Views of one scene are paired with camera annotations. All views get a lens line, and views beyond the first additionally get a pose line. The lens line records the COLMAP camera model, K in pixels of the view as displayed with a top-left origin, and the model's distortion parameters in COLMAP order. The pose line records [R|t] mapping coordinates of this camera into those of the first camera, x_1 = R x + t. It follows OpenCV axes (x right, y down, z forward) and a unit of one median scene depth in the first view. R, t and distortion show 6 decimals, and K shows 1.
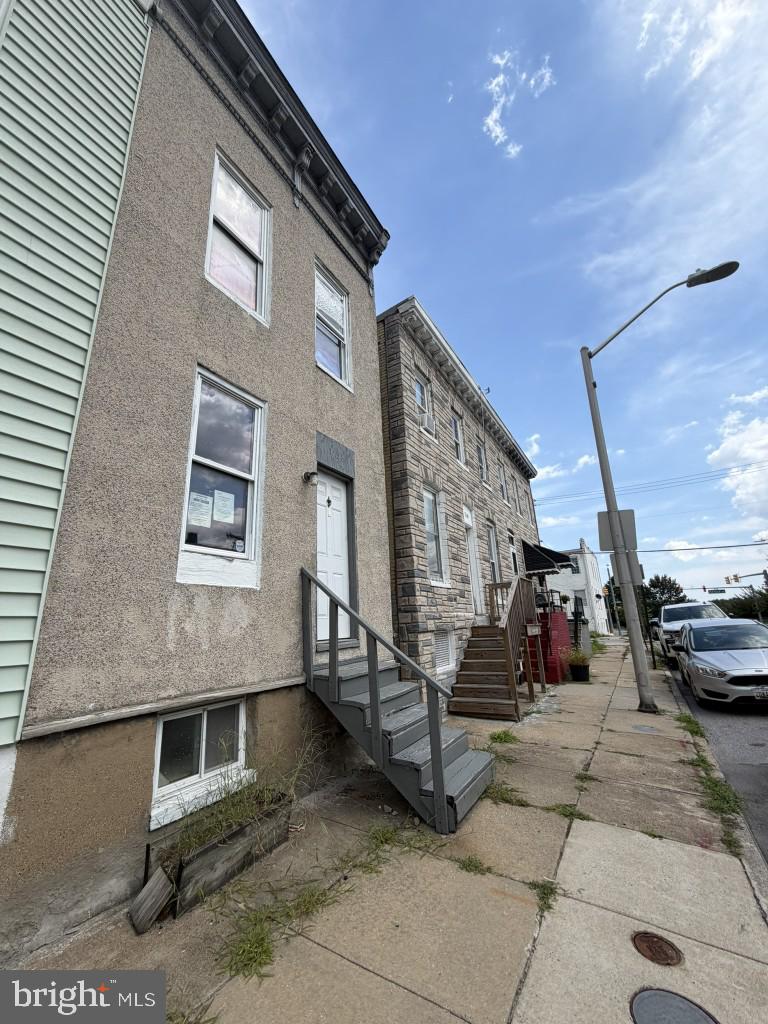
lens RADIAL K [[410.4, 0, 384.7], [0, 410.4, 510.9], [0, 0, 1]] dist [0.000479, -0.000073]
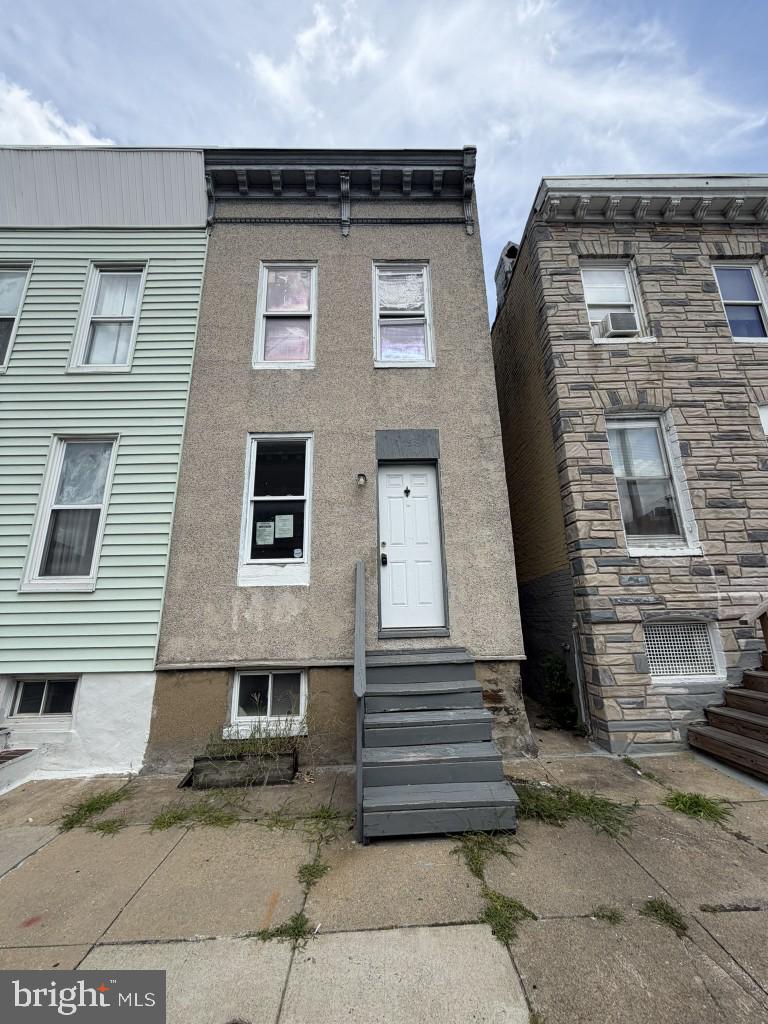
lens RADIAL K [[410.4, 0, 384.7], [0, 410.4, 510.9], [0, 0, 1]] dist [0.000479, -0.000073]
pose [[0.524842, -0.185419, -0.830759, 0.992752], [0.230450, 0.970489, -0.071015, 0.123280], [0.819410, -0.154177, 0.552084, 0.587582]]
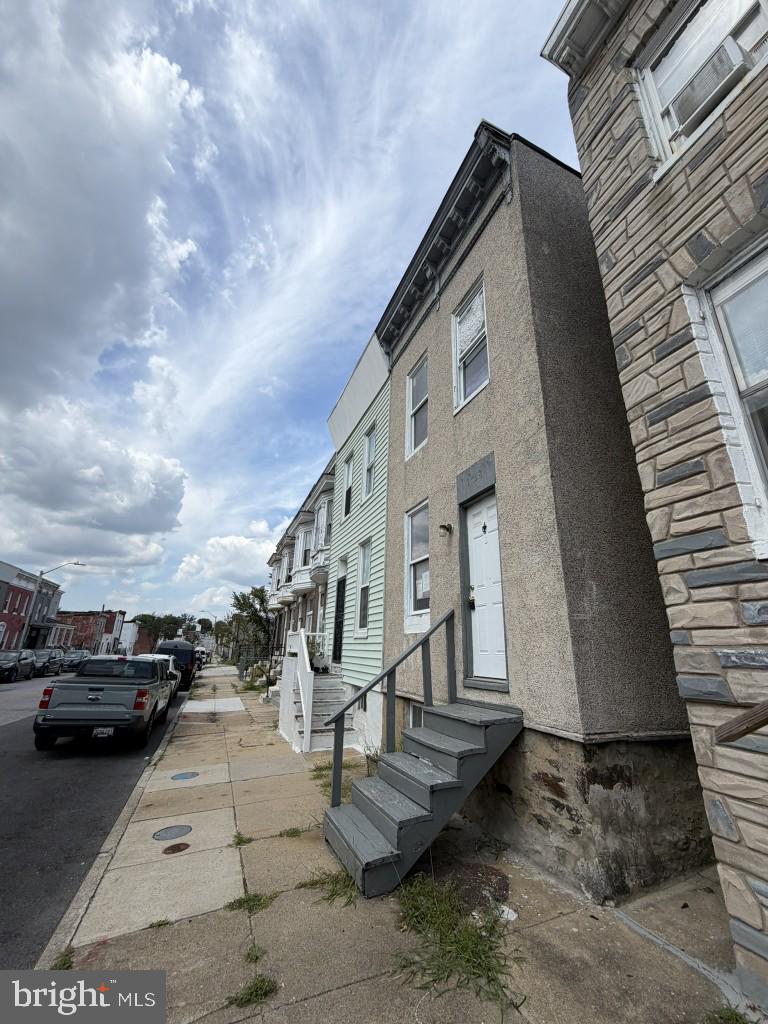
lens RADIAL K [[409.1, 0, 381.4], [0, 409.1, 511.9], [0, 0, 1]] dist [-0.000078, -0.000027]
pose [[-0.610500, -0.226921, -0.758813, 1.094838], [0.219237, 0.872222, -0.437223, 0.456561], [0.761069, -0.433284, -0.482741, 1.932563]]
